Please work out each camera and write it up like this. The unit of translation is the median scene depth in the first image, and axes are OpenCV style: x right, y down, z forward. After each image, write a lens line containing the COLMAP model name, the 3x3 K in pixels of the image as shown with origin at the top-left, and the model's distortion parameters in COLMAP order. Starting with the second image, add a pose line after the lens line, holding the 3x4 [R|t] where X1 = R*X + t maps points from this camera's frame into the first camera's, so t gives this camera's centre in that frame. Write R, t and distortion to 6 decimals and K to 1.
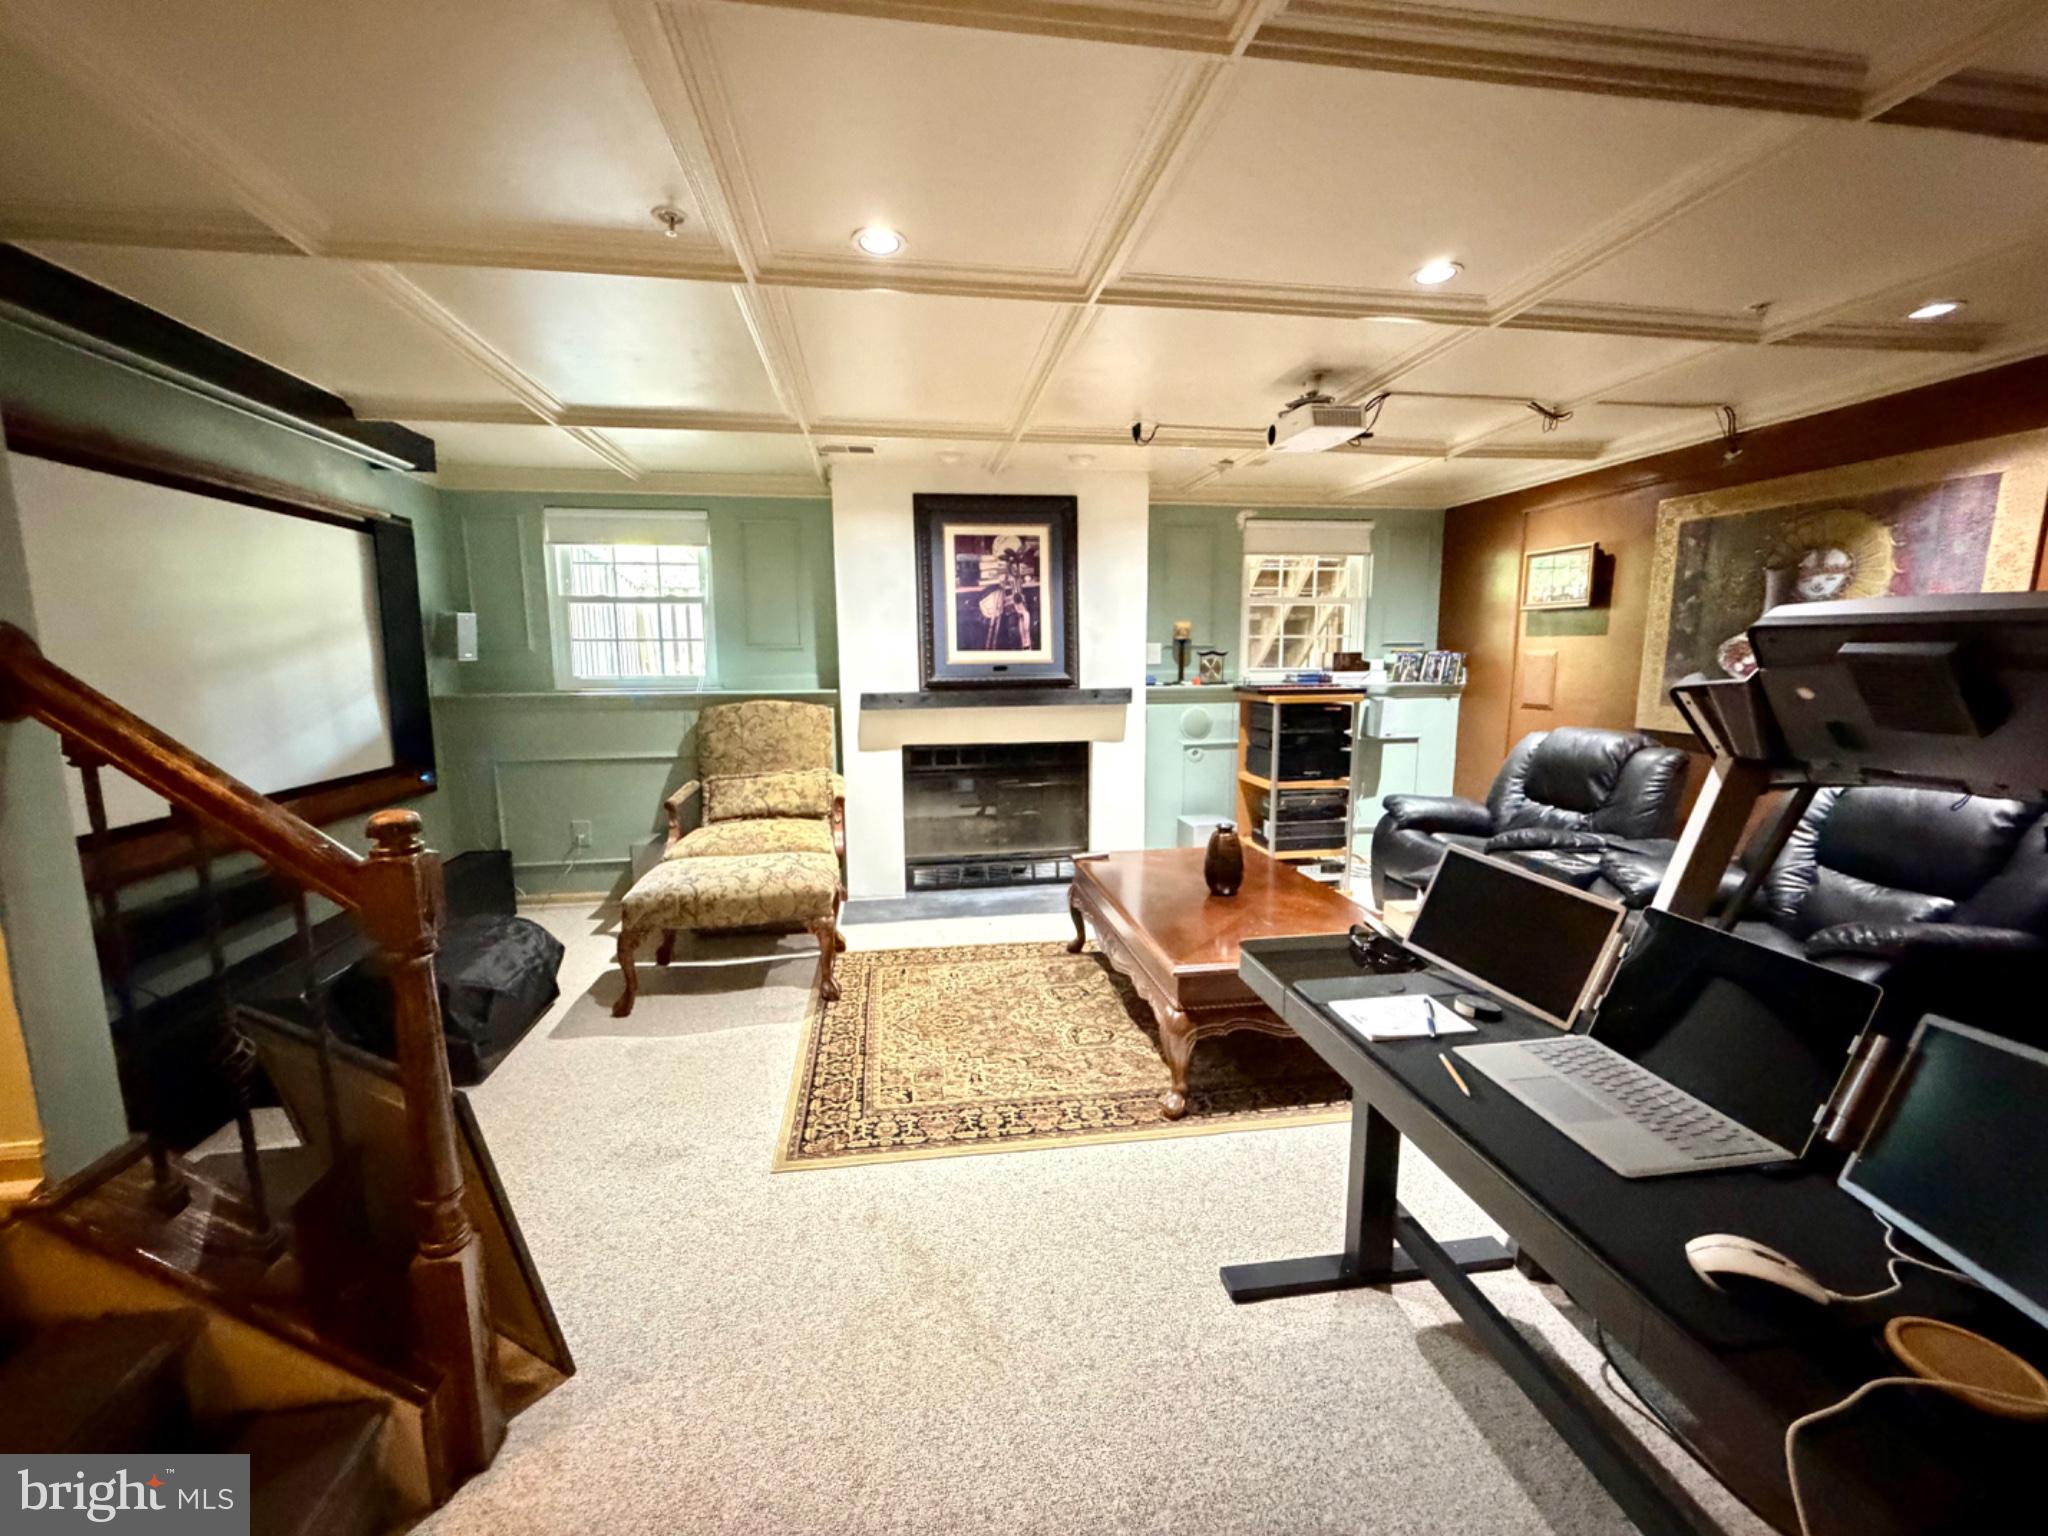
lens RADIAL K [[816.1, 0, 1012.9], [0, 816.1, 772.7], [0, 0, 1]] dist [0.000313, 0.000211]
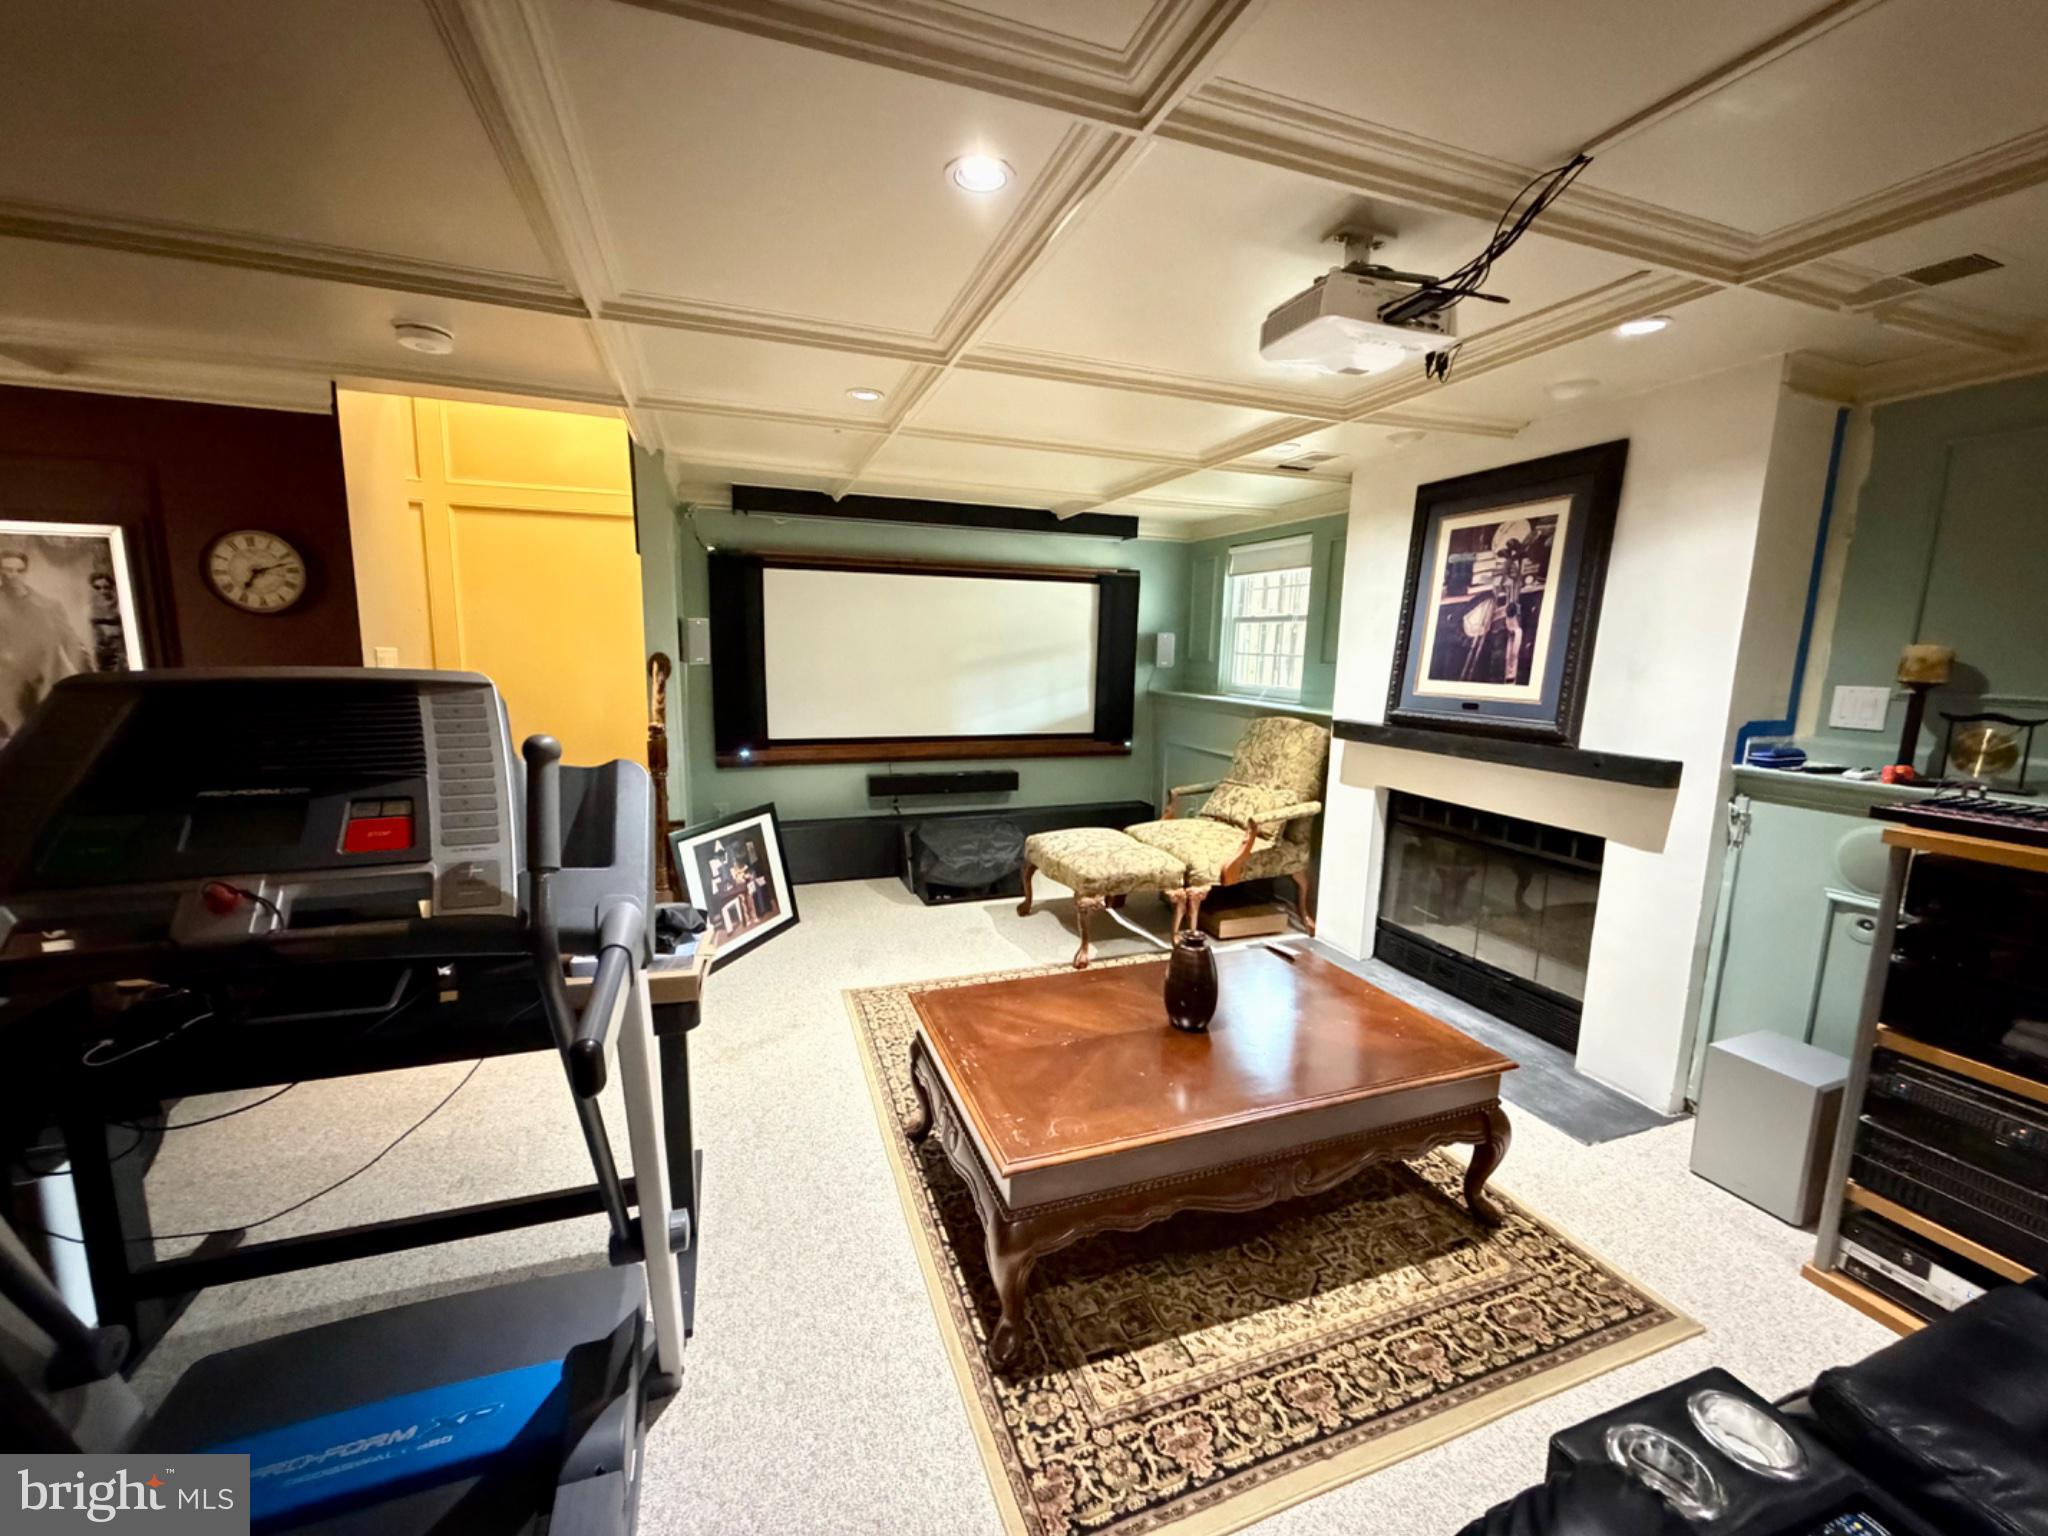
lens RADIAL K [[816.1, 0, 1017.2], [0, 816.1, 773.4], [0, 0, 1]] dist [0.000313, 0.000211]
pose [[0.190364, 0.166461, -0.967498, 0.631277], [-0.166885, 0.976663, 0.135201, -0.101367], [0.967425, 0.135724, 0.213701, 0.464336]]
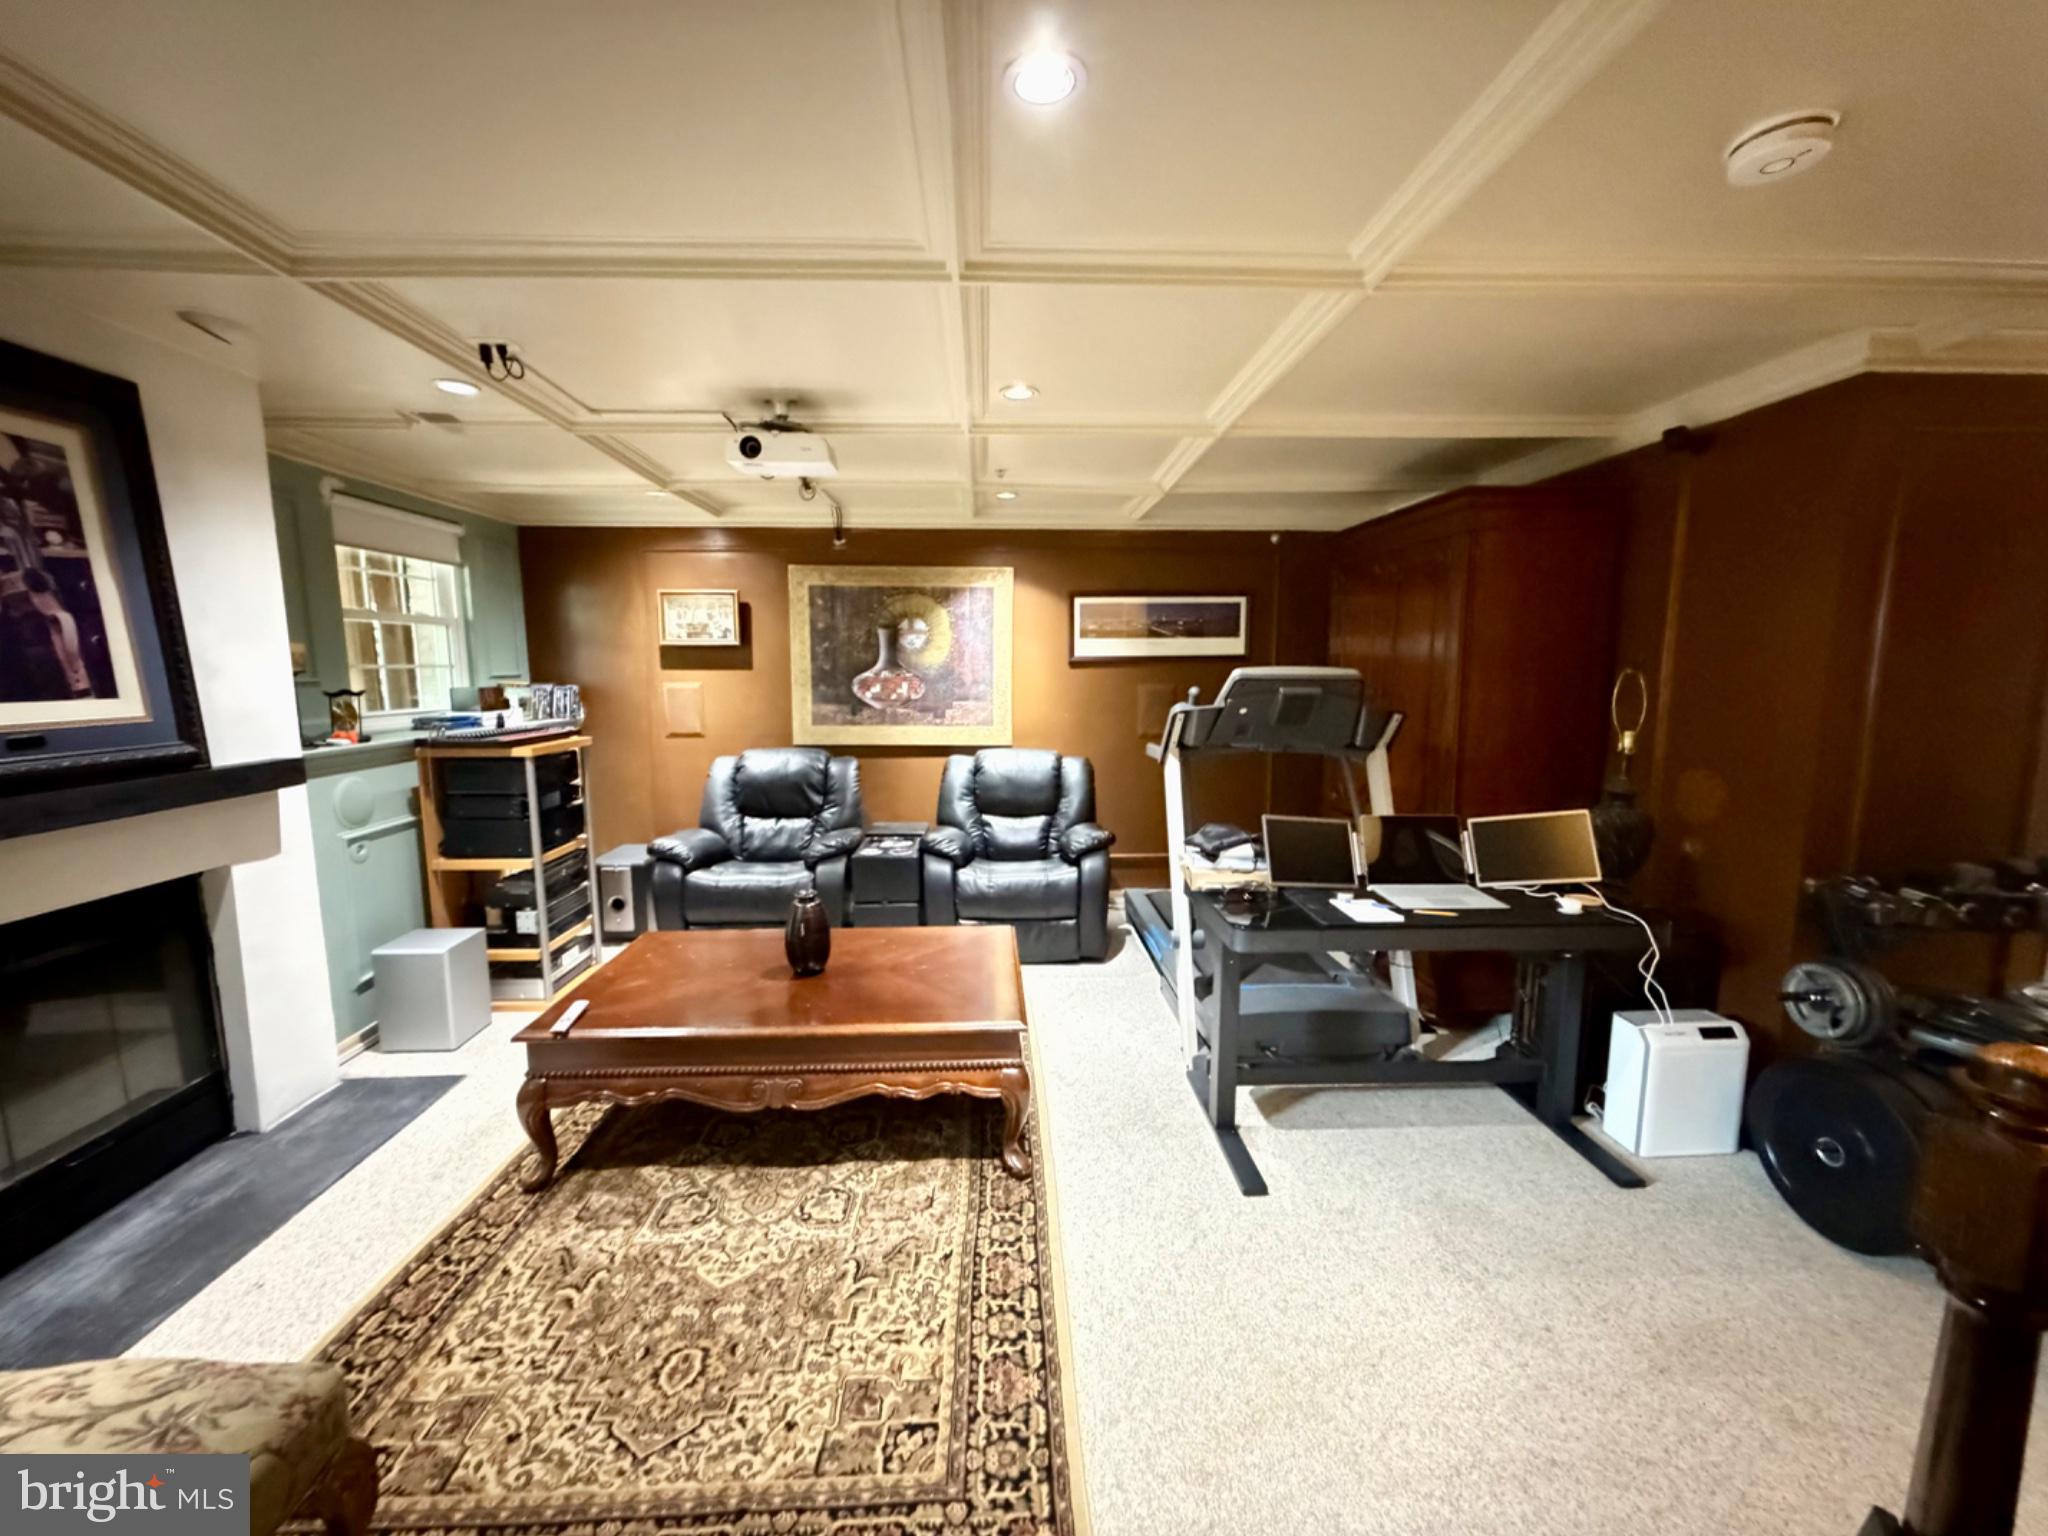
lens RADIAL K [[816.1, 0, 1024.2], [0, 816.1, 770.0], [0, 0, 1]] dist [0.000313, 0.000211]
pose [[0.102763, -0.119809, 0.987464, -0.384719], [0.145797, 0.983812, 0.104193, -0.083734], [-0.983963, 0.133262, 0.118568, 0.449174]]
